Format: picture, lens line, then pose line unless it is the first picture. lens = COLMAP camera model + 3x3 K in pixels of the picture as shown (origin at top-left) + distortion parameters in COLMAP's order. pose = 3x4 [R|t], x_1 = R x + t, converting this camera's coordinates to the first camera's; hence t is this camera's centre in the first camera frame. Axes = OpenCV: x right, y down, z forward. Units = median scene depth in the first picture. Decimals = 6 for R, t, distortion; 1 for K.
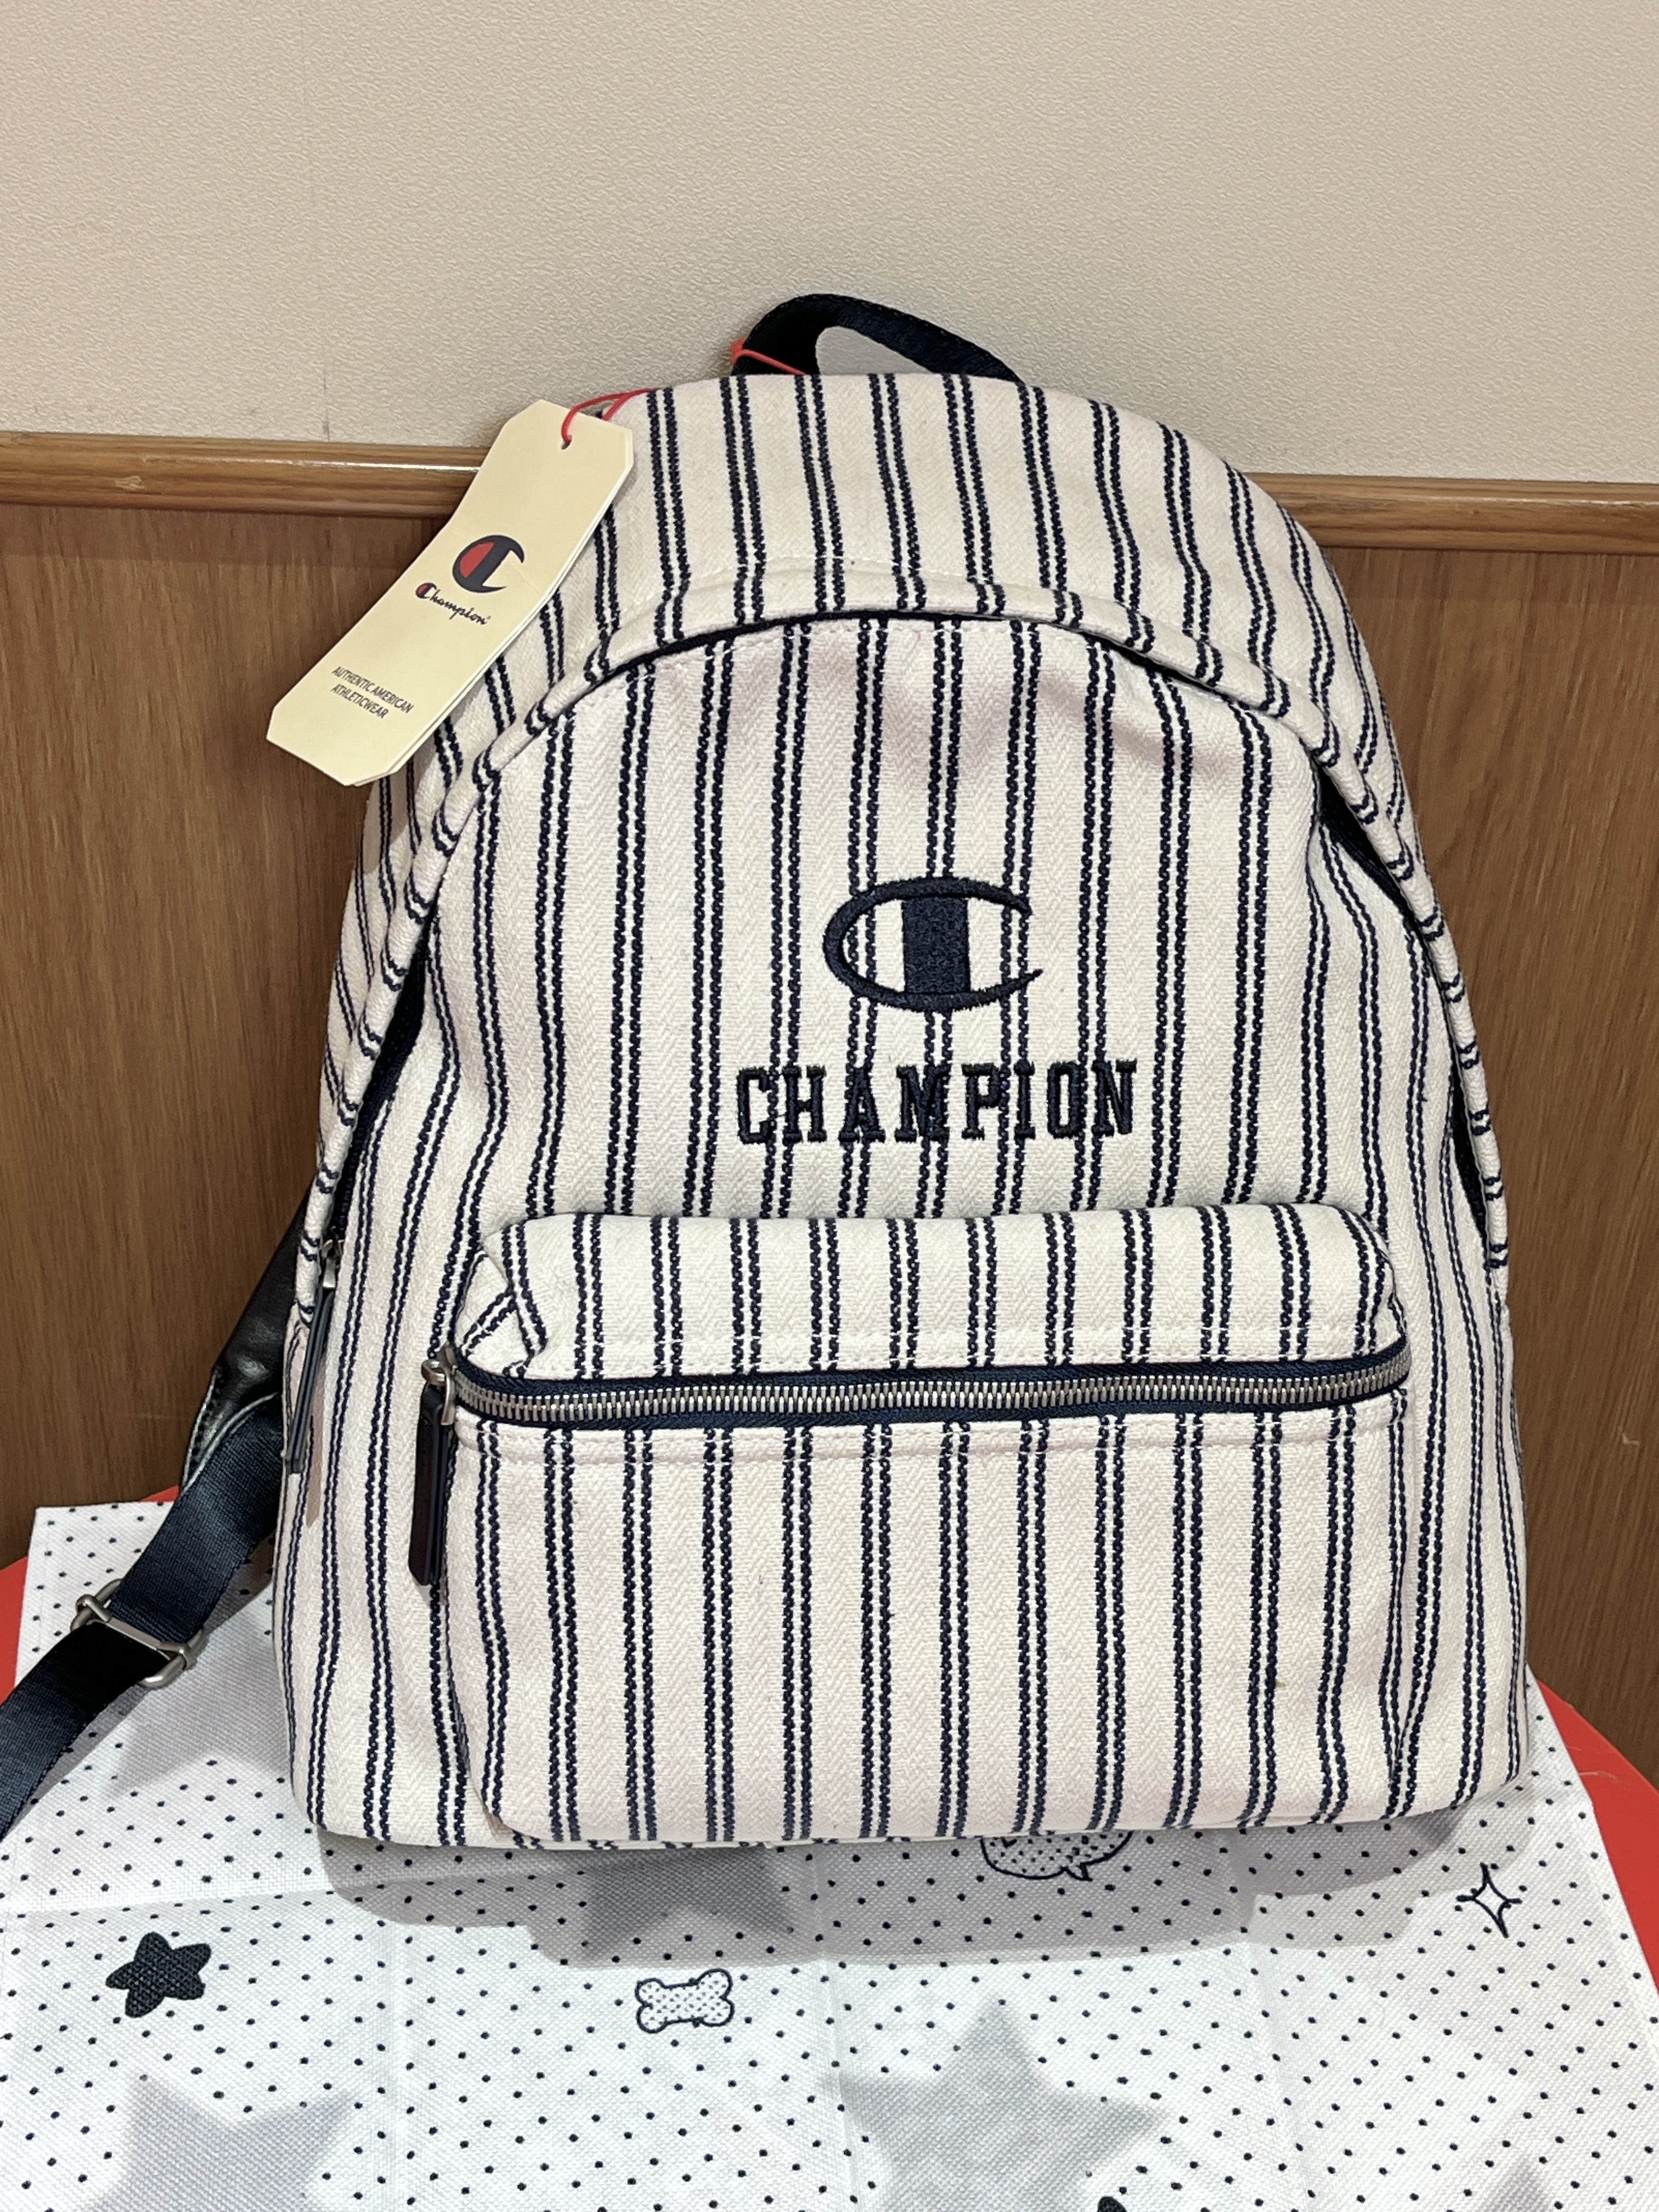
lens RADIAL K [[3087.9, 0, 829.5], [0, 3087.9, 1102.2], [0, 0, 1]] dist [0.026248, 0.000000]
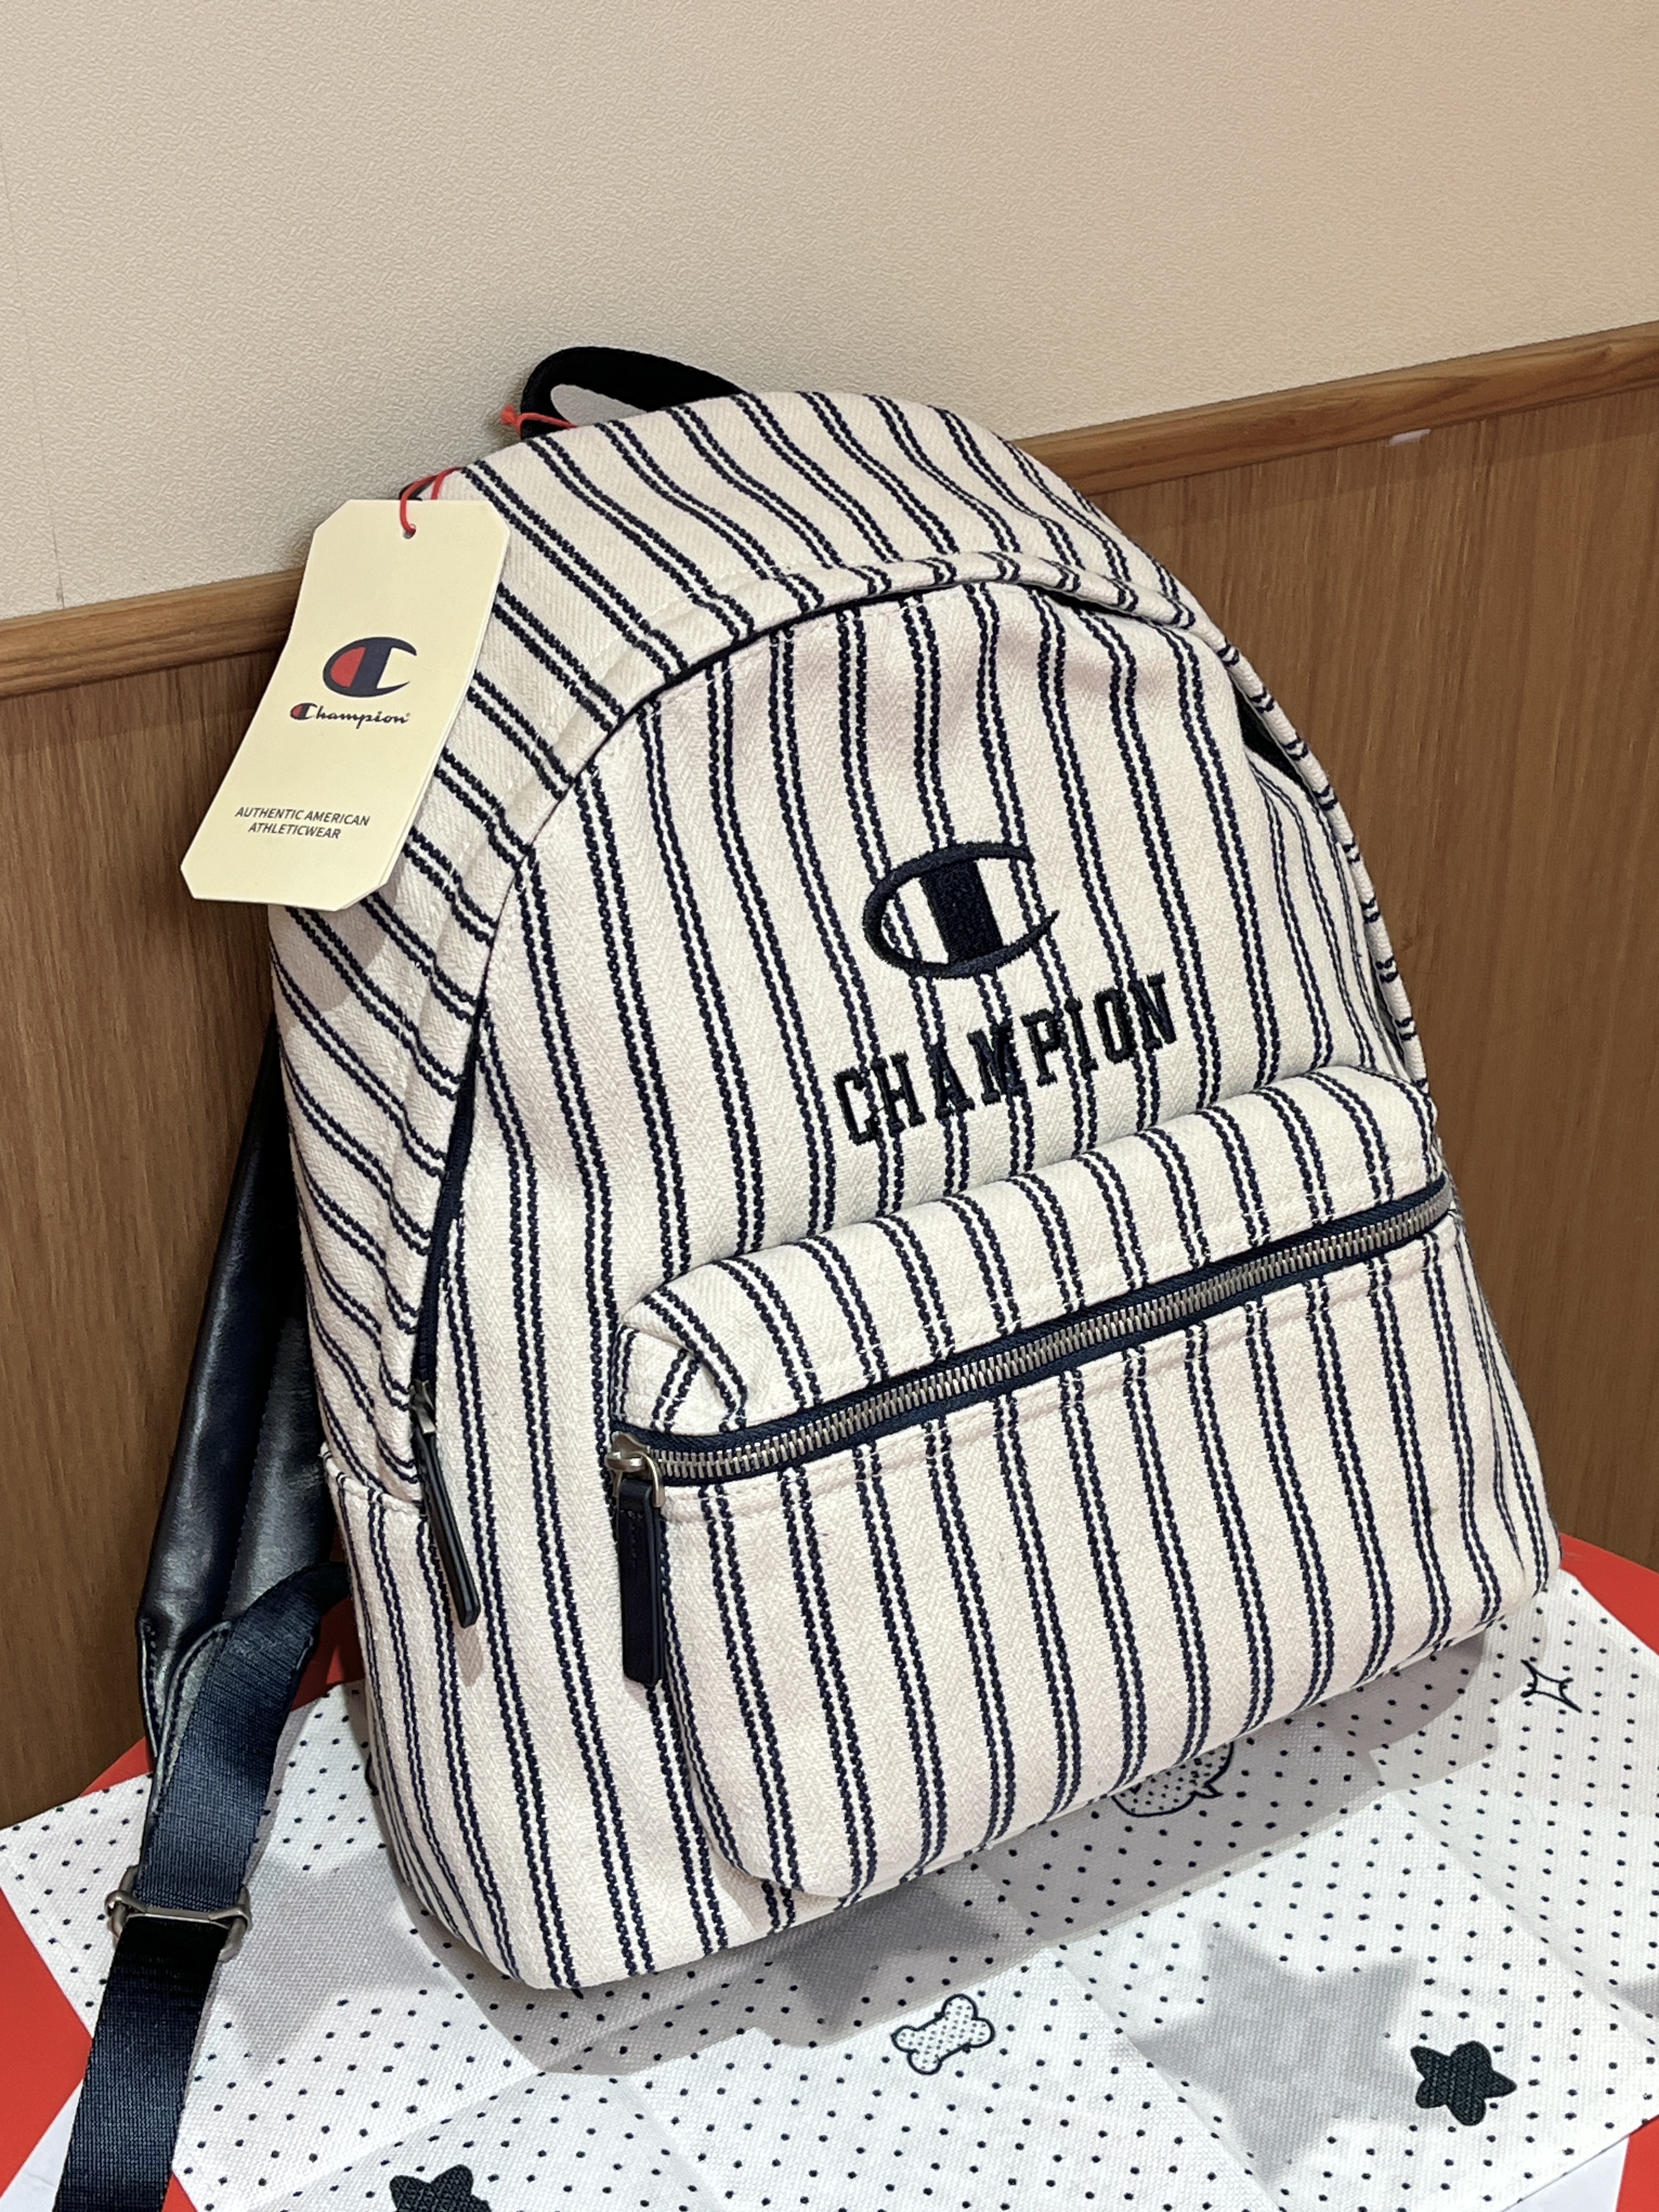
lens RADIAL K [[3224.6, 0, 830.7], [0, 3224.6, 1109.6], [0, 0, 1]] dist [0.025129, 0.000000]
pose [[0.901783, -0.262253, 0.343527, -0.388317], [0.283091, 0.959030, -0.010996, 0.011300], [-0.326569, 0.107165, 0.939078, 0.019876]]
